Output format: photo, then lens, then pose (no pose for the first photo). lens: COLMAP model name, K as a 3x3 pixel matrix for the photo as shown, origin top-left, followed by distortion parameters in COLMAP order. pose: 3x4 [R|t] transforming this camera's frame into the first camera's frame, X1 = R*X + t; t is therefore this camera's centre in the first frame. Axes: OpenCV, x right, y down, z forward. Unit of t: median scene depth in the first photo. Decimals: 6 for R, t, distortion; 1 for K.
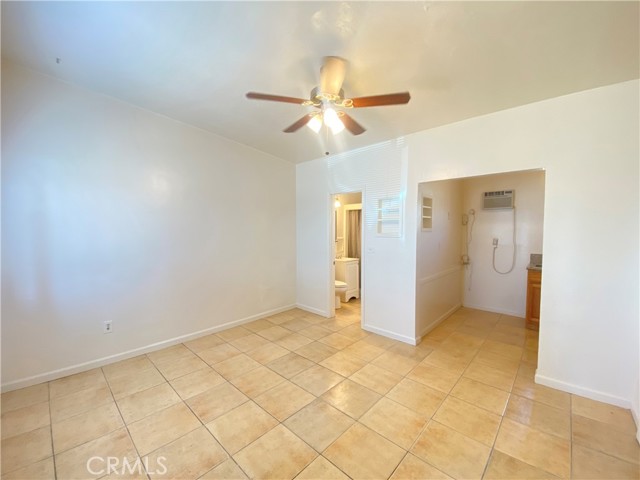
lens RADIAL K [[260.2, 0, 319.4], [0, 260.2, 242.0], [0, 0, 1]] dist [0.000172, -0.000510]
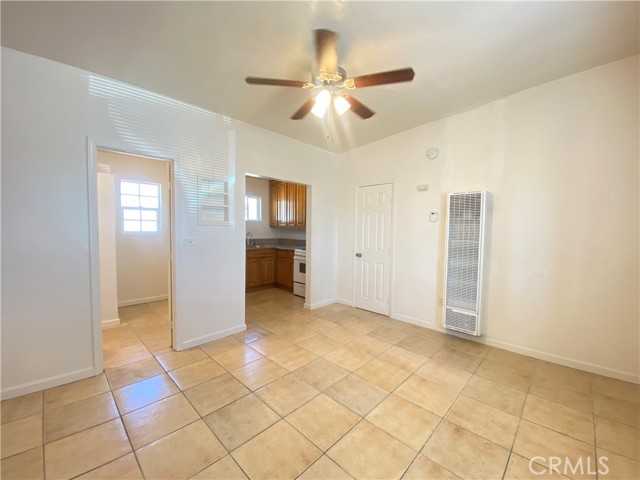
lens RADIAL K [[260.2, 0, 319.4], [0, 260.2, 242.0], [0, 0, 1]] dist [0.000172, -0.000510]
pose [[0.027709, -0.061444, 0.997726, -0.593024], [0.035378, 0.997544, 0.060451, -0.003884], [-0.998990, 0.033623, 0.029814, 0.622337]]
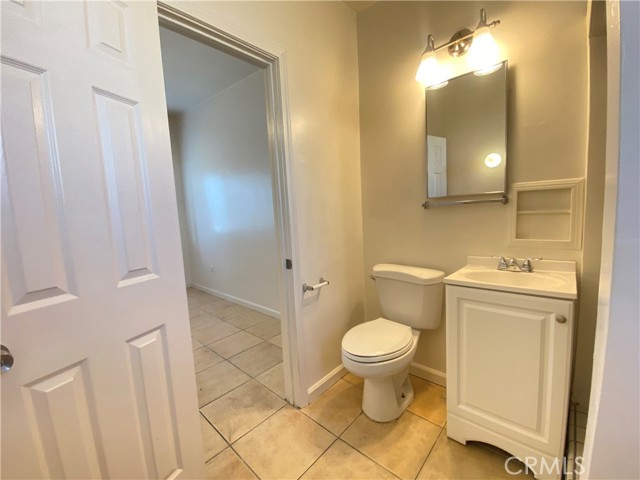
lens RADIAL K [[260.2, 0, 319.4], [0, 260.2, 242.0], [0, 0, 1]] dist [0.000172, -0.000510]
pose [[-0.012163, 0.091337, -0.995746, 0.503185], [0.000765, 0.995820, 0.091335, 0.023551], [0.999926, 0.000350, -0.012182, 1.285296]]
